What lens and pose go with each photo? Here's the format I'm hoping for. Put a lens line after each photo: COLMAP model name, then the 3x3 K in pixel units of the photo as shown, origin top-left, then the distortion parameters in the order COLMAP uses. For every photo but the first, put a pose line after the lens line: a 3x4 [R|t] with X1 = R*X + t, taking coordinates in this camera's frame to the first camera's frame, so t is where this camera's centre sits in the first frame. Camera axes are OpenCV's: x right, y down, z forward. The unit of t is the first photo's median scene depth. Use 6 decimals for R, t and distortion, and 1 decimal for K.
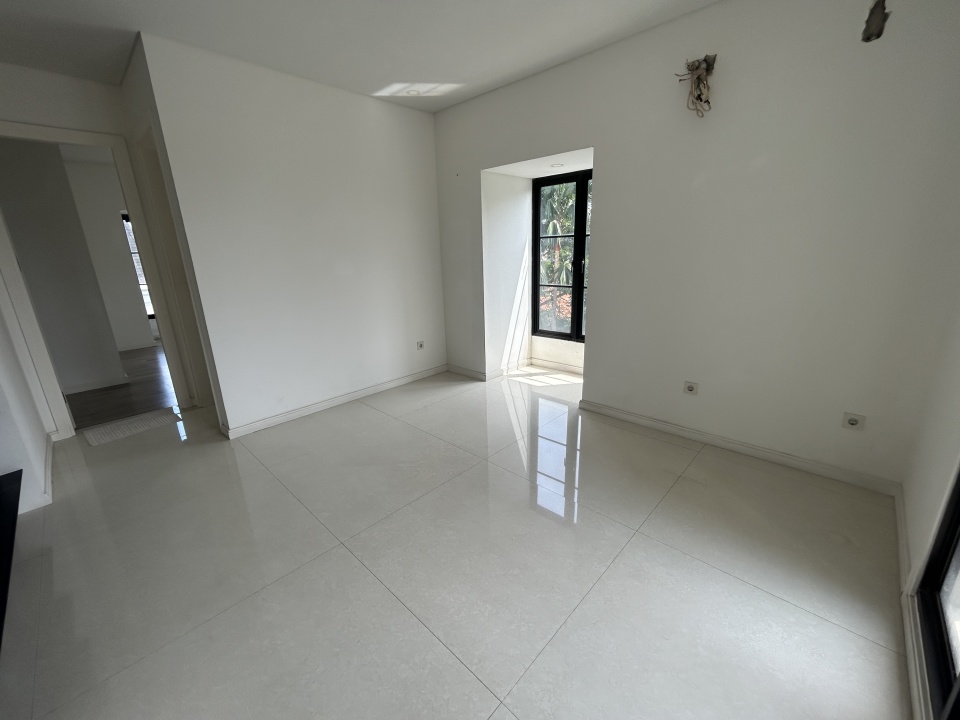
lens RADIAL K [[390.5, 0, 478.9], [0, 390.5, 359.9], [0, 0, 1]] dist [0.002686, 0.000485]
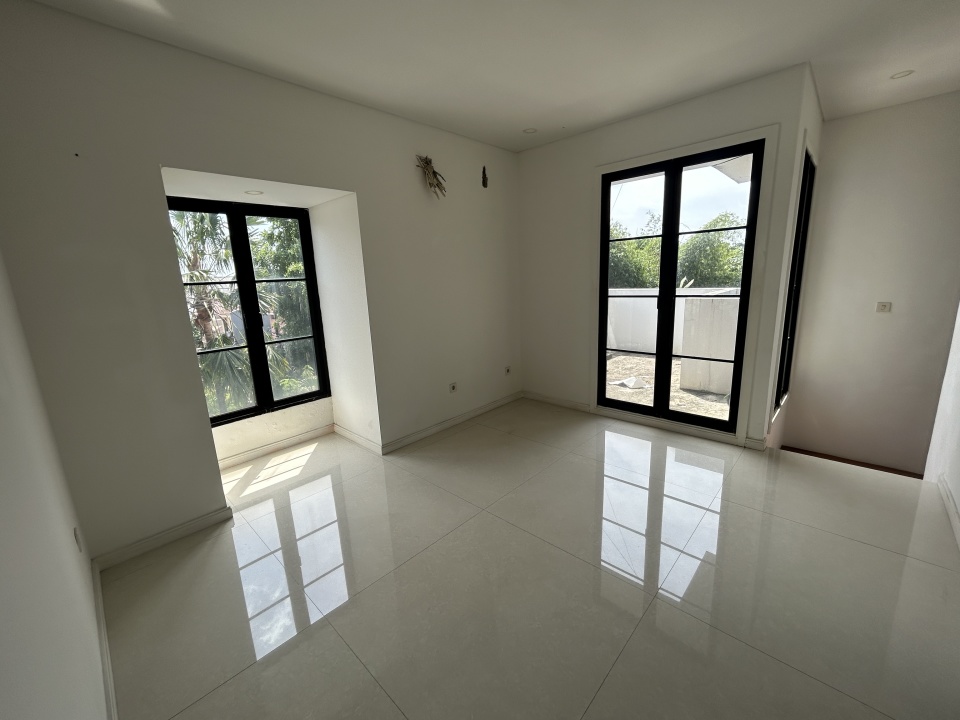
lens RADIAL K [[392.4, 0, 476.3], [0, 392.4, 360.7], [0, 0, 1]] dist [-0.000592, 0.000486]
pose [[0.001852, -0.186671, 0.982421, -0.703101], [0.320319, 0.930769, 0.176252, -0.205478], [-0.947308, 0.314361, 0.061518, 0.715790]]
